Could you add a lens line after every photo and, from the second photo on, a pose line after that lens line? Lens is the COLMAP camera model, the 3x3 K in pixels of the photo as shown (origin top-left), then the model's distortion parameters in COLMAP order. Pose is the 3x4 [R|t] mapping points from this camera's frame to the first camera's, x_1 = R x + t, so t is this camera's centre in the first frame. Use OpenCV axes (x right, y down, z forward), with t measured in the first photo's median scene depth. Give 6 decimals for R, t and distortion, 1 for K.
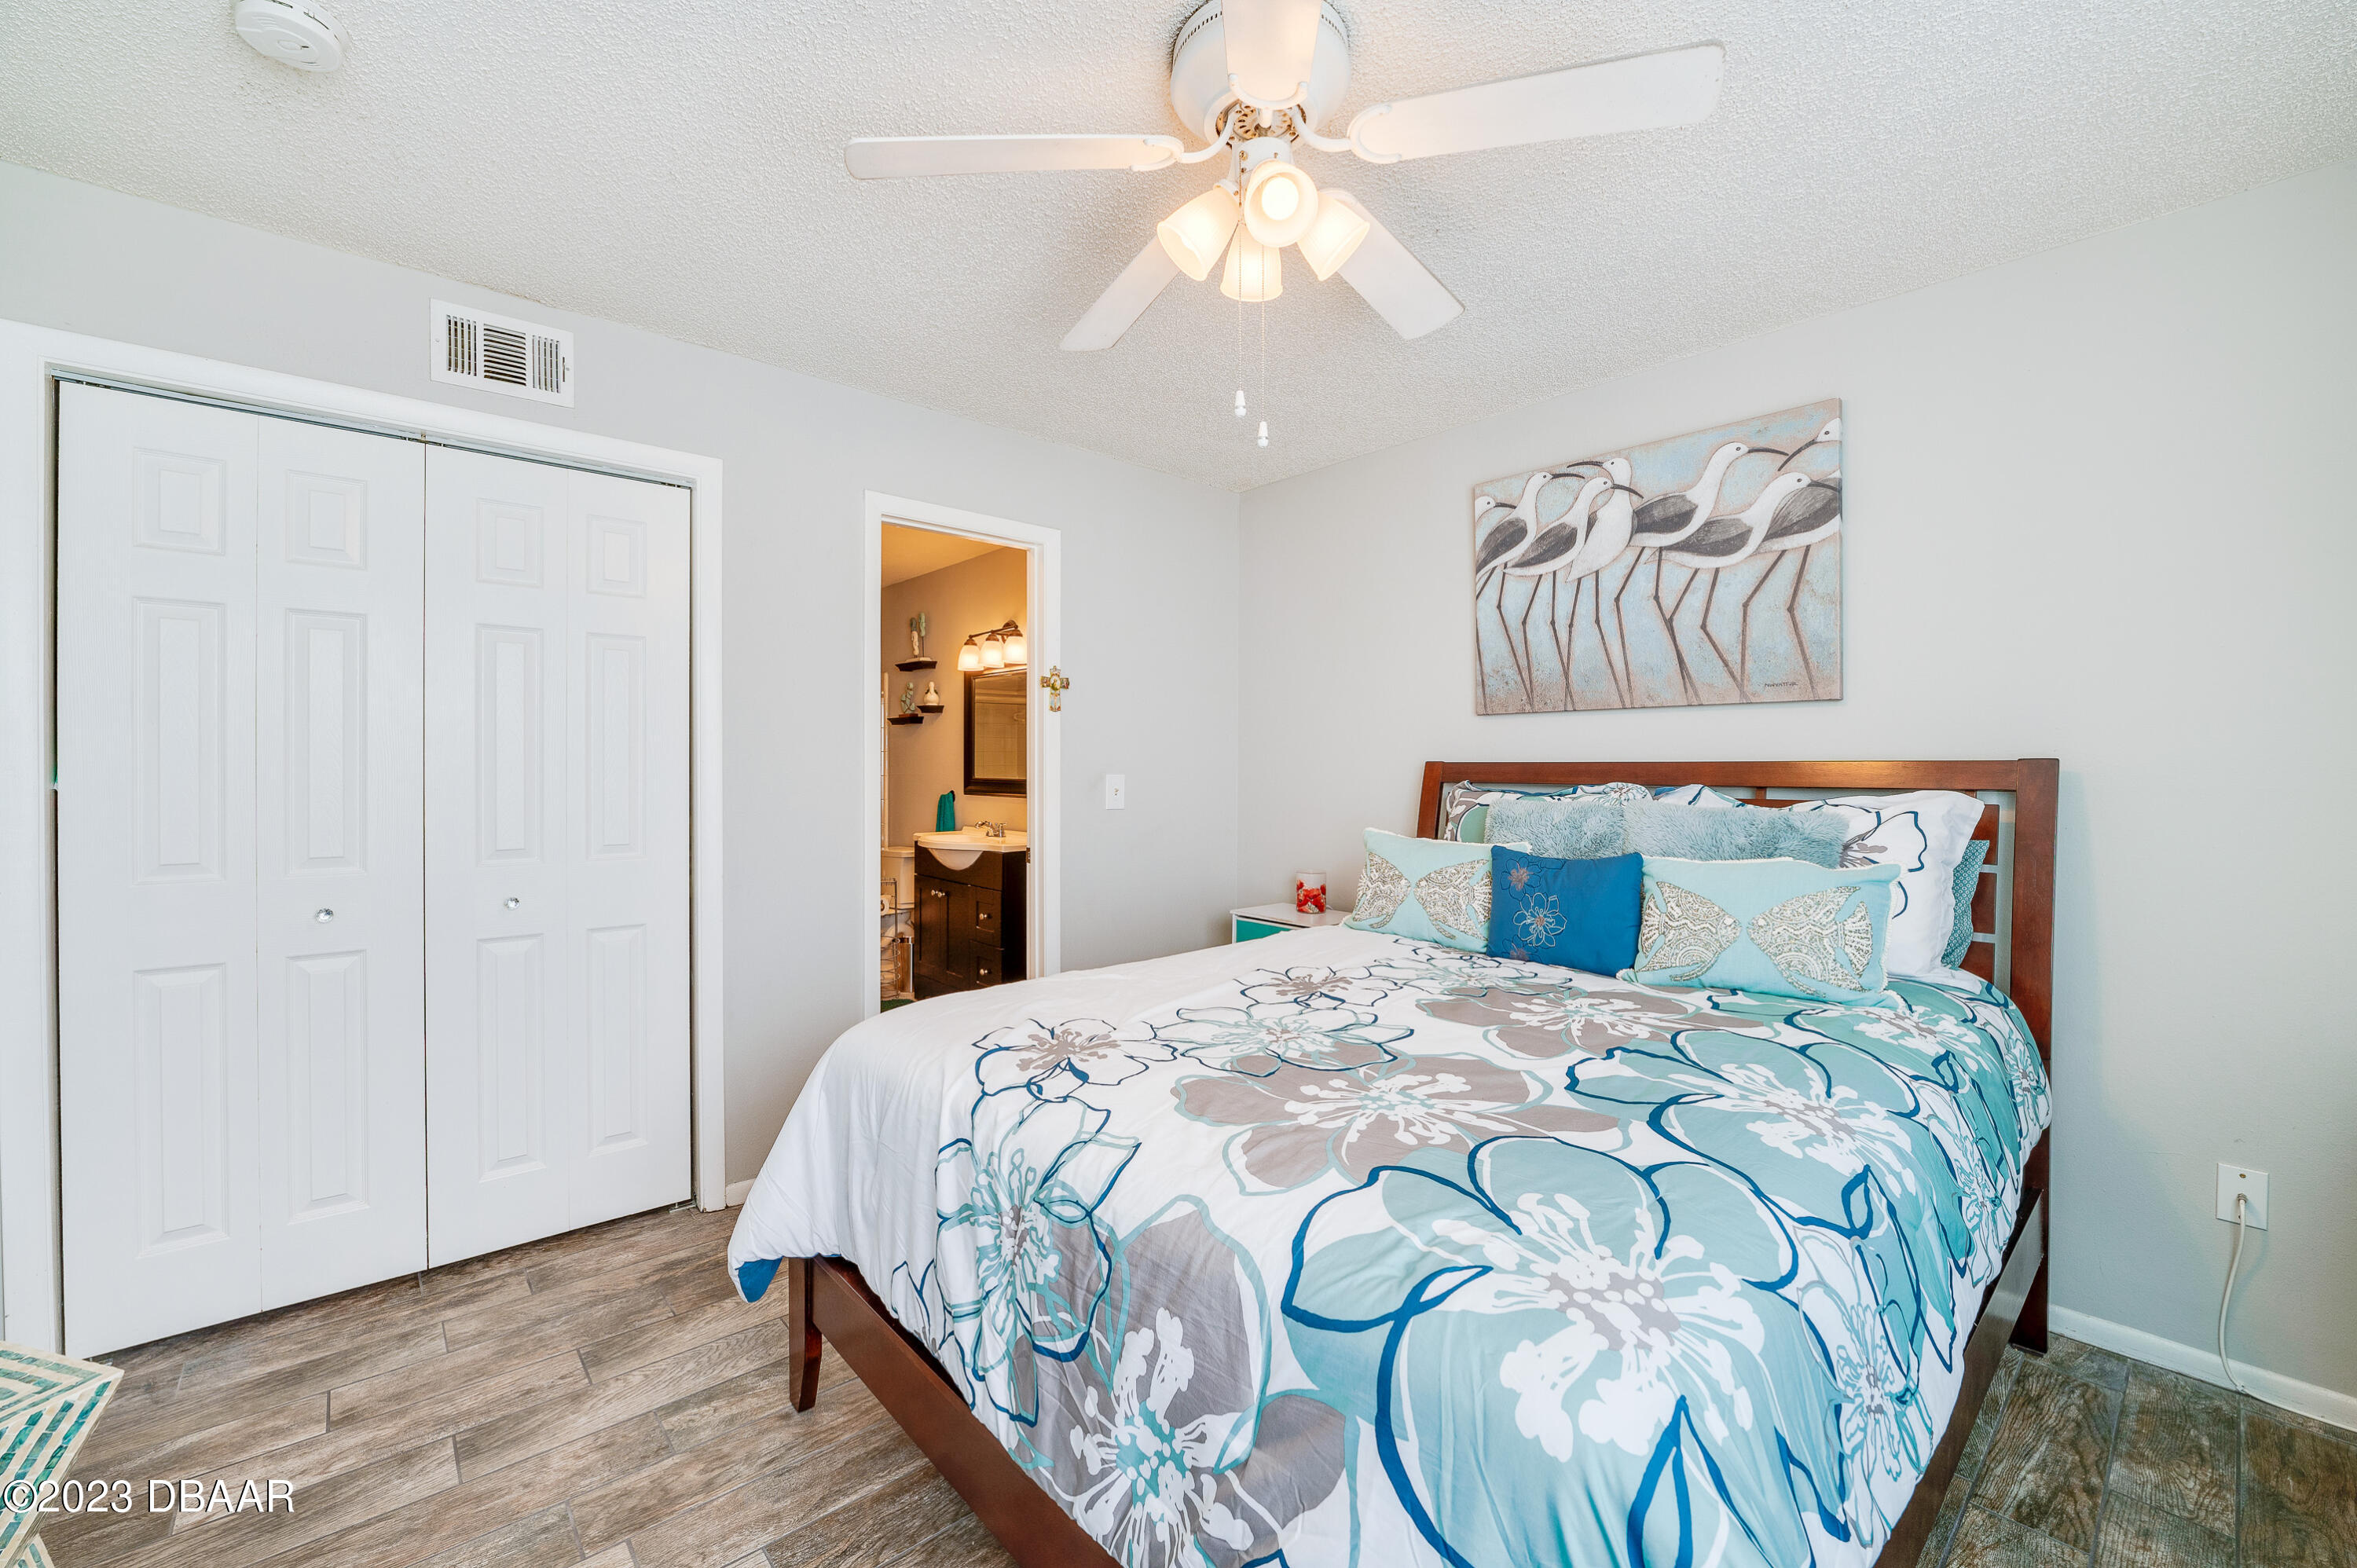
lens RADIAL K [[946.4, 0, 1186.7], [0, 946.4, 774.2], [0, 0, 1]] dist [-0.019975, 0.002086]
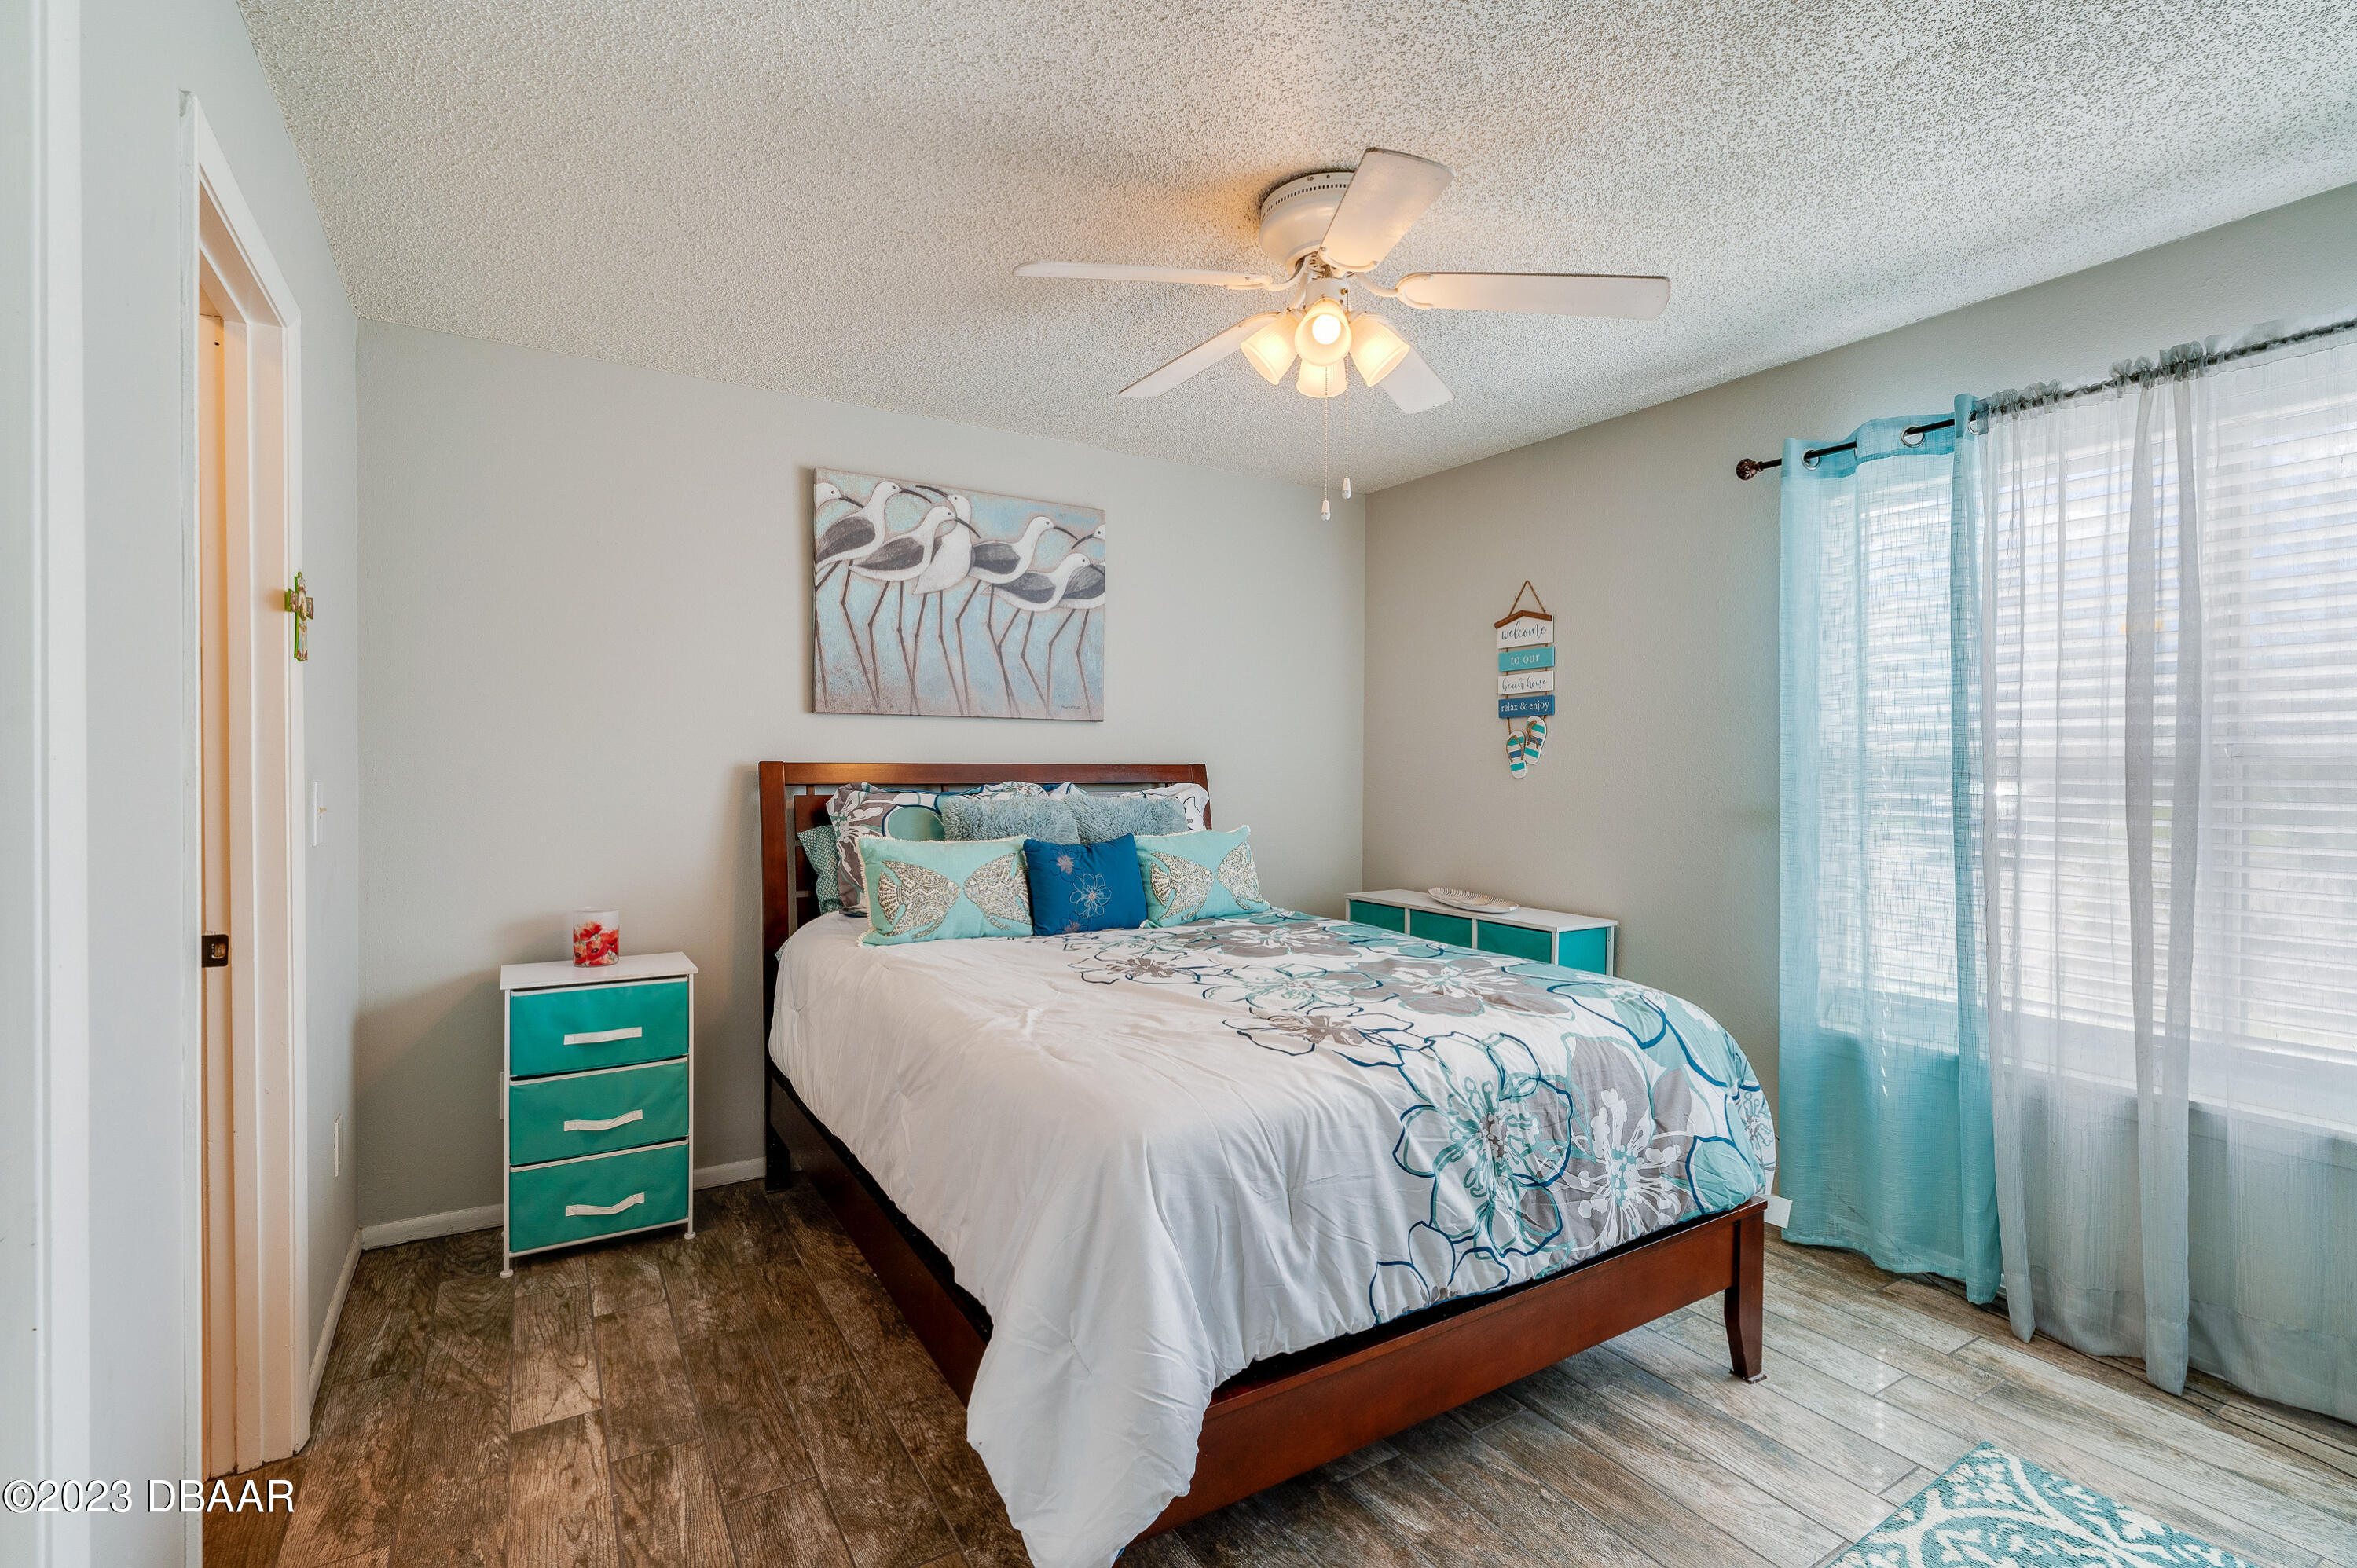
lens RADIAL K [[1049.1, 0, 1167.5], [0, 1049.1, 775.7], [0, 0, 1]] dist [-0.001347, -0.001375]
pose [[0.181273, -0.009666, 0.983385, -0.764140], [0.004047, 0.999951, 0.009082, -0.008666], [-0.983425, 0.002333, 0.181303, 0.538529]]
